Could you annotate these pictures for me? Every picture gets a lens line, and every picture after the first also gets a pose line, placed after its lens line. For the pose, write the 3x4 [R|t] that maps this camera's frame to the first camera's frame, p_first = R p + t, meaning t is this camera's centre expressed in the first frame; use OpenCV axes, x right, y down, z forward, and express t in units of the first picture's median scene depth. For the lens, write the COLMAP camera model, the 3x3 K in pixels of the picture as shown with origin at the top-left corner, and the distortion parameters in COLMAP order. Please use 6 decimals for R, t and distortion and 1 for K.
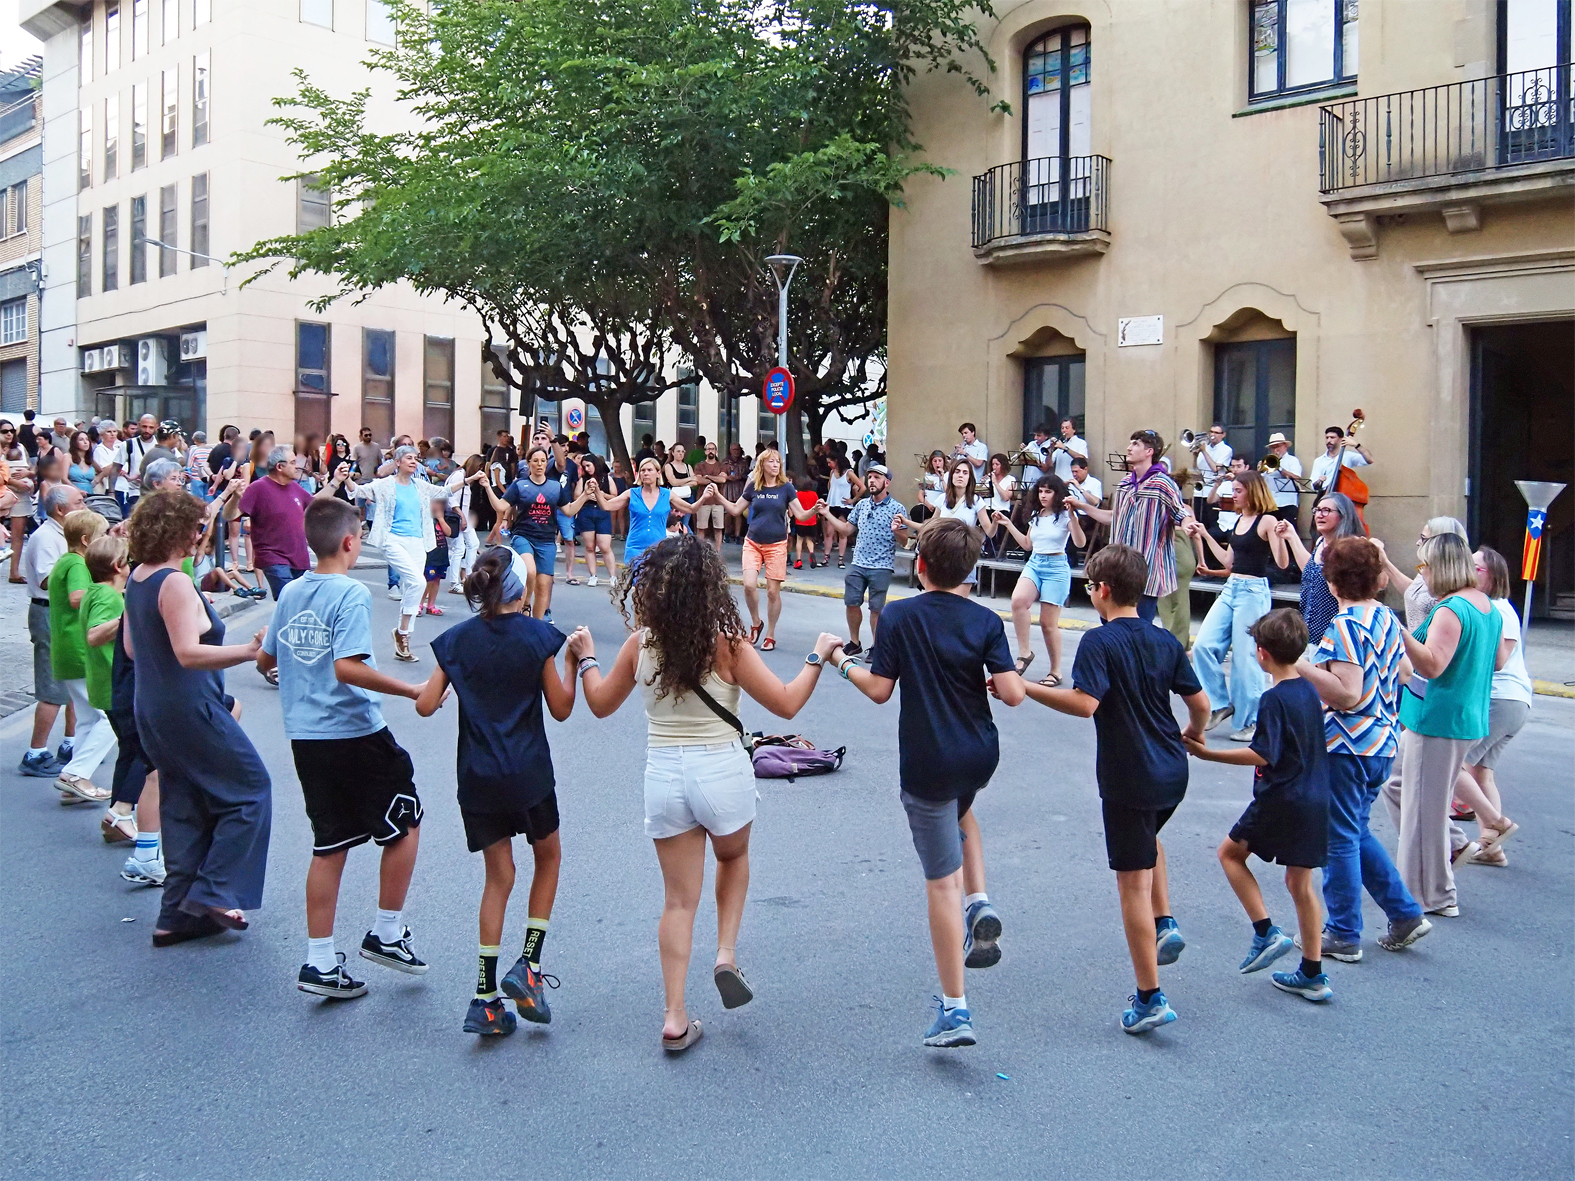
lens RADIAL K [[1503.1, 0, 806.8], [0, 1503.1, 575.6], [0, 0, 1]] dist [-0.045572, 0.000000]
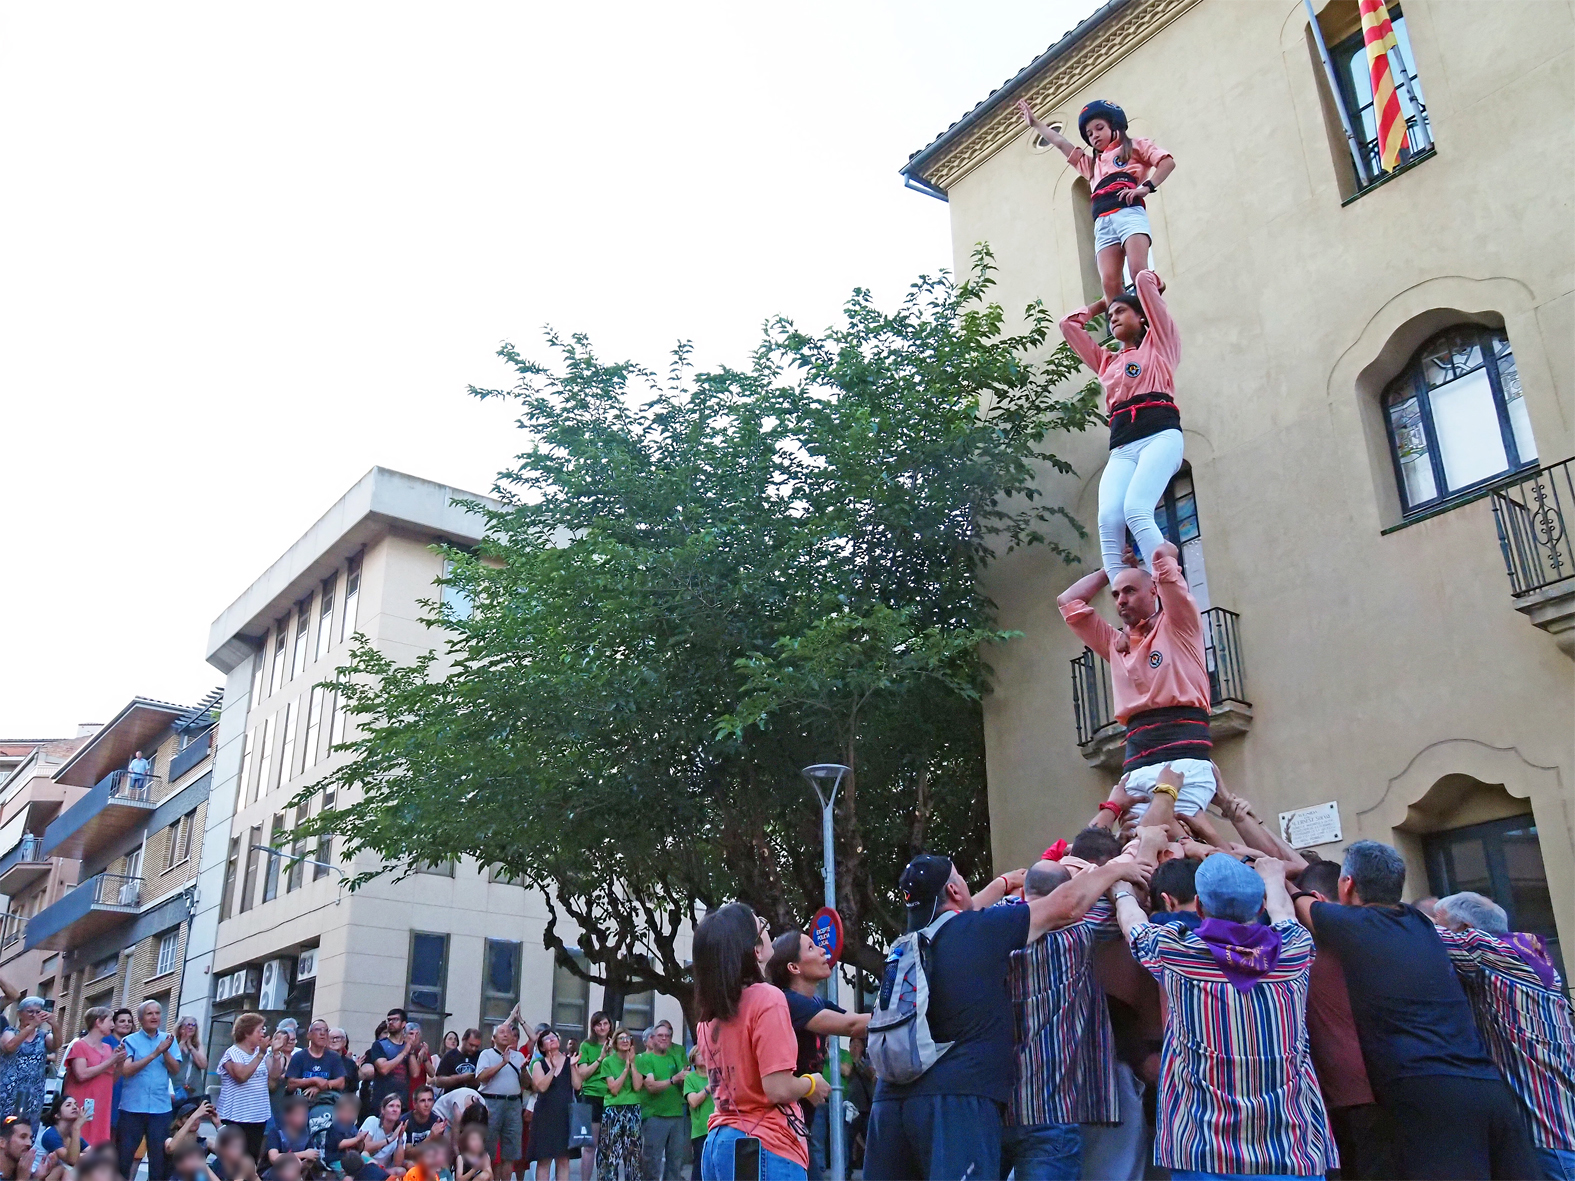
lens RADIAL K [[1503.1, 0, 740.7], [0, 1503.1, 538.8], [0, 0, 1]] dist [-0.045572, 0.000000]
pose [[0.972988, -0.101651, -0.207272, 0.109144], [-0.000138, 0.897584, -0.440843, 0.027246], [0.230856, 0.428963, 0.873325, 0.227545]]
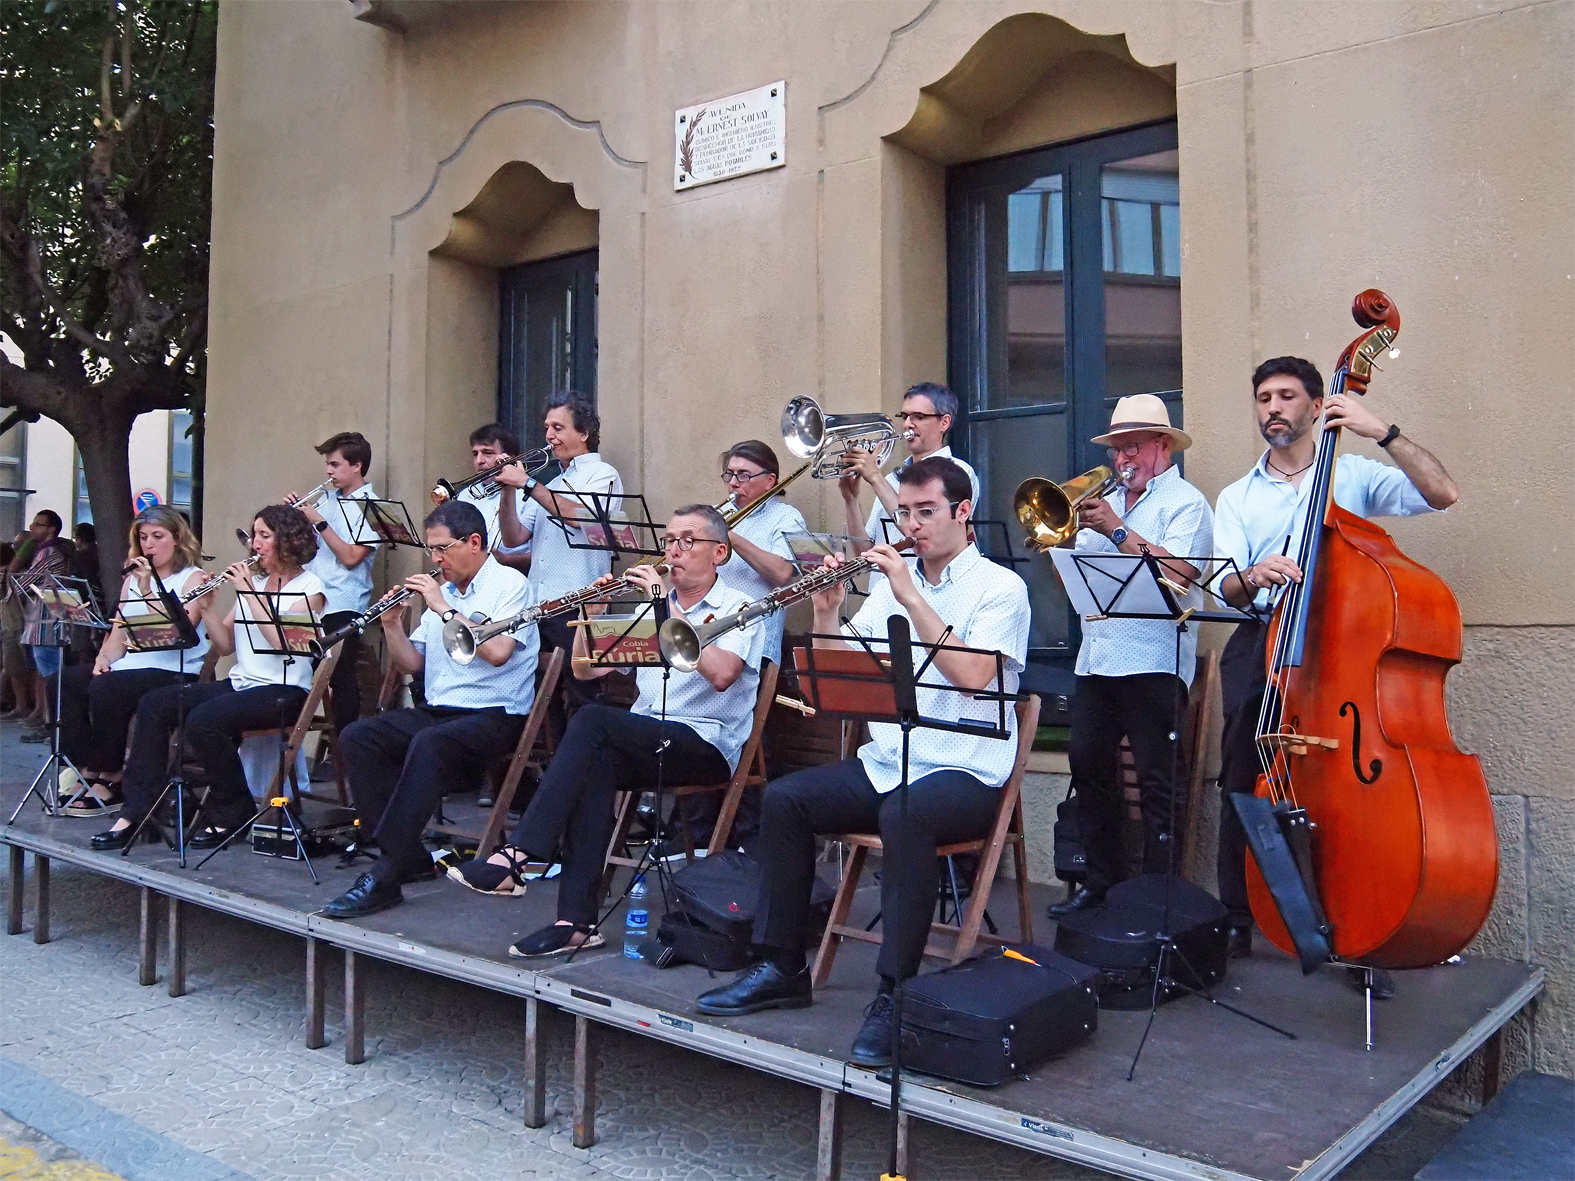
lens RADIAL K [[1503.1, 0, 865.5], [0, 1503.1, 582.6], [0, 0, 1]] dist [-0.045572, 0.000000]
pose [[0.998532, -0.011322, 0.052975, 0.216151], [0.015233, 0.997140, -0.074022, -0.035853], [-0.051986, 0.074720, 0.995849, 0.620008]]
